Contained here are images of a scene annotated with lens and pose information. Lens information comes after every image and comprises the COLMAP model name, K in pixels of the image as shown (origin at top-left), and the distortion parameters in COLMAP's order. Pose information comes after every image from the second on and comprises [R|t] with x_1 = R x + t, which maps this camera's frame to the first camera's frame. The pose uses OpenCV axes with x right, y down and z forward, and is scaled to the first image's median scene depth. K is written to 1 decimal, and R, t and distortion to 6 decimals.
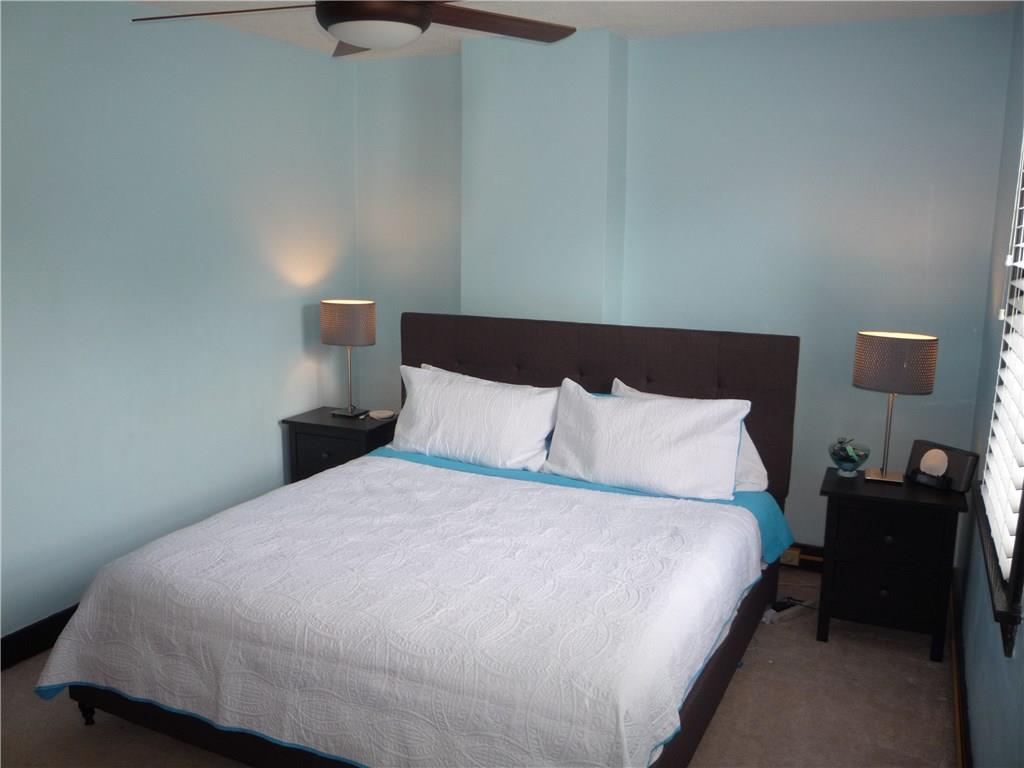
lens RADIAL K [[882.2, 0, 508.2], [0, 882.2, 386.5], [0, 0, 1]] dist [-0.071747, 0.025584]
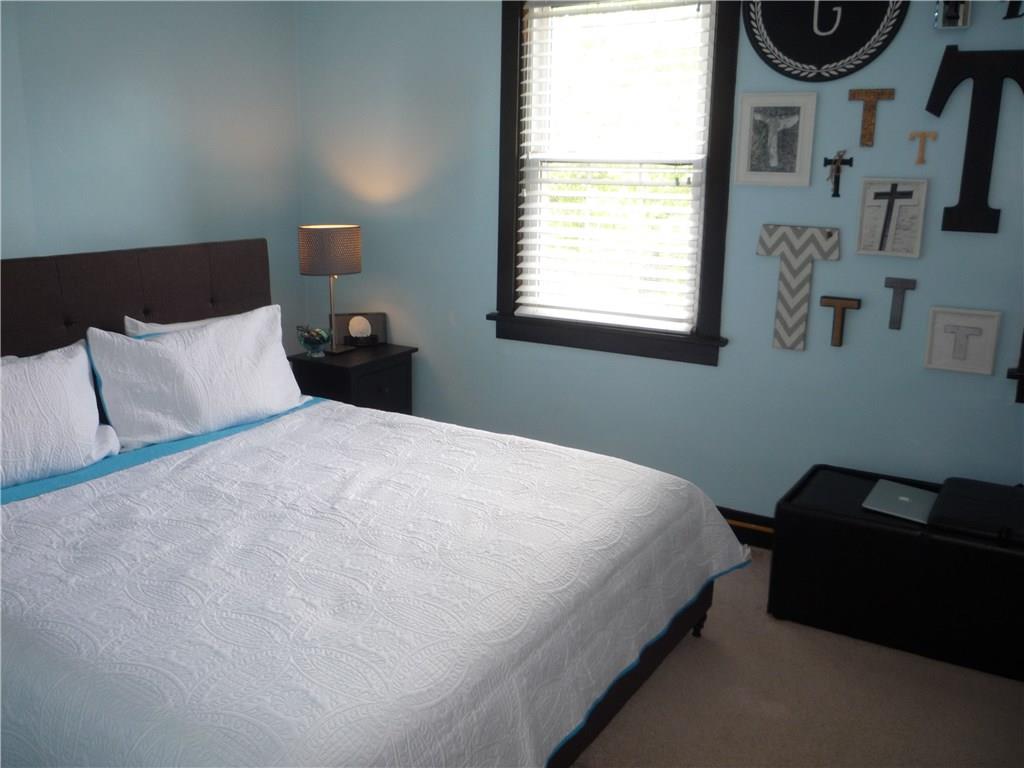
lens RADIAL K [[882.2, 0, 508.3], [0, 882.2, 381.6], [0, 0, 1]] dist [-0.071747, 0.025584]
pose [[0.109178, -0.246490, 0.962976, -0.672867], [0.155168, 0.961117, 0.228422, -0.086306], [-0.981837, 0.124485, 0.143180, 0.588330]]
